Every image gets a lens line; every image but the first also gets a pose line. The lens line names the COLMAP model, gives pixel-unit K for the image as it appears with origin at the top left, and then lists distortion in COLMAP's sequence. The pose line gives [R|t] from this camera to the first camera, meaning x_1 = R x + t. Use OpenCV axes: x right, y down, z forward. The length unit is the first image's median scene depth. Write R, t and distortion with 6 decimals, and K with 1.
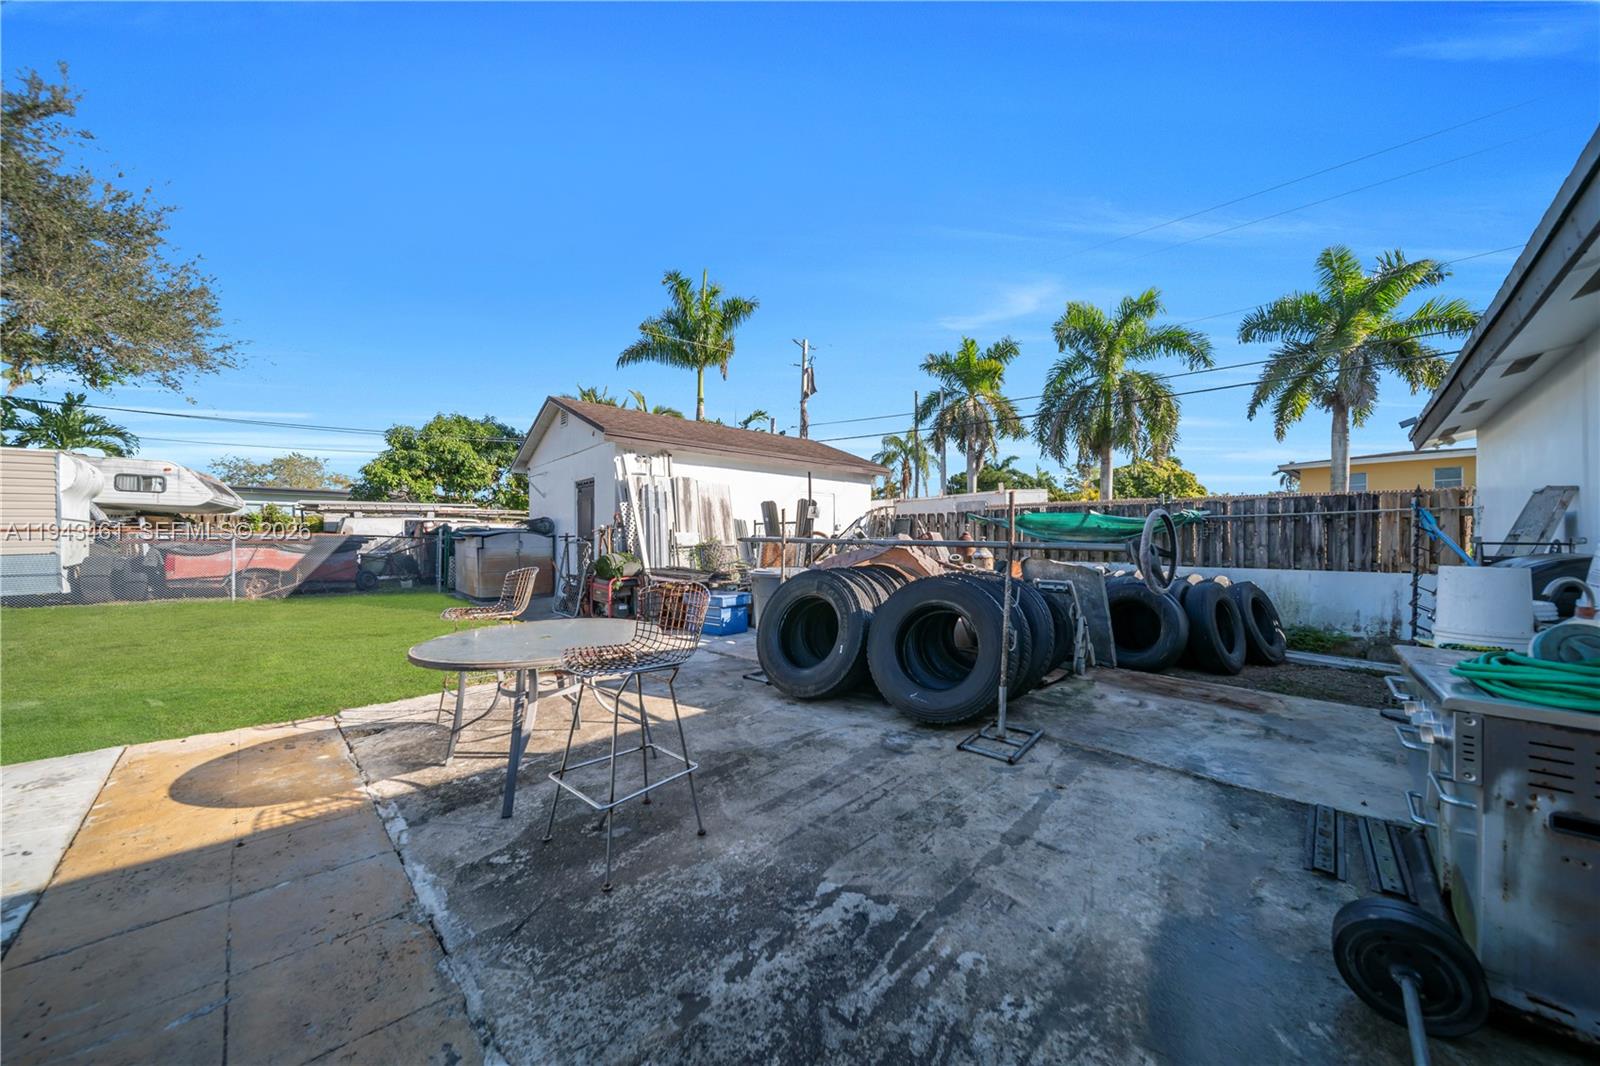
lens RADIAL K [[554.3, 0, 800.1], [0, 554.3, 539.9], [0, 0, 1]] dist [-0.001051, -0.000639]
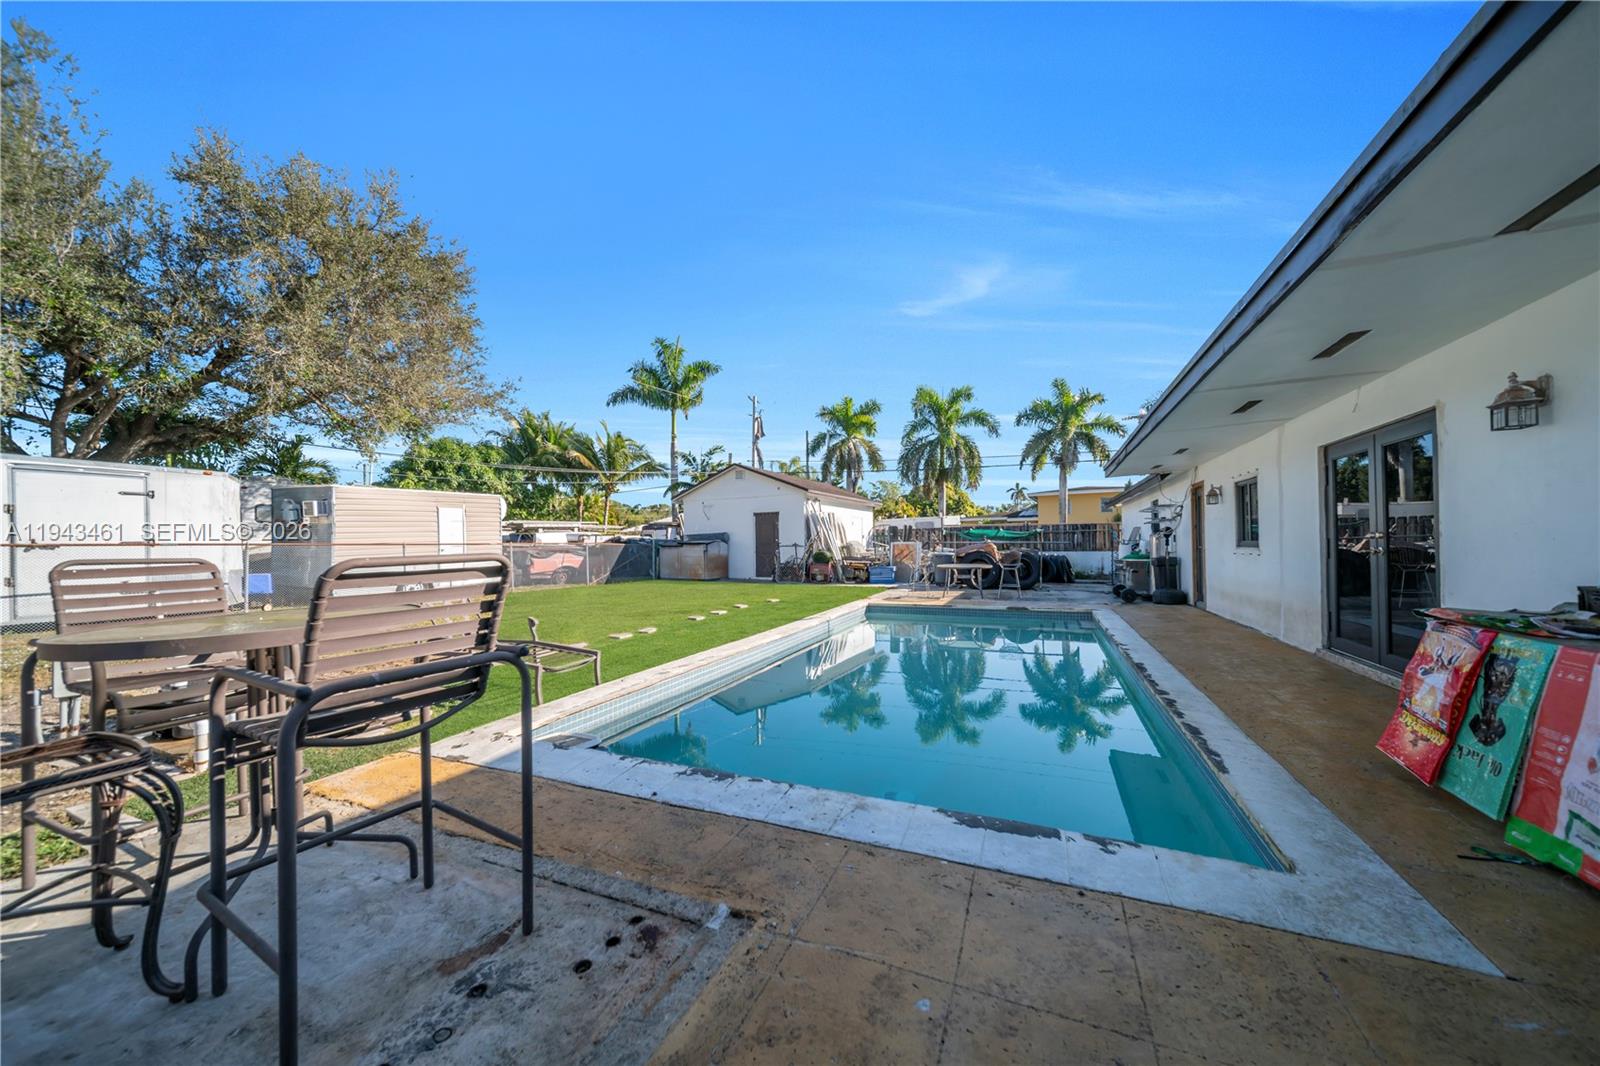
lens RADIAL K [[554.3, 0, 800.8], [0, 554.3, 535.2], [0, 0, 1]] dist [-0.001051, -0.000639]
pose [[0.933624, -0.009123, 0.358138, -0.388053], [0.015087, 0.999790, -0.013860, -0.002384], [-0.357936, 0.018343, 0.933566, -0.309404]]
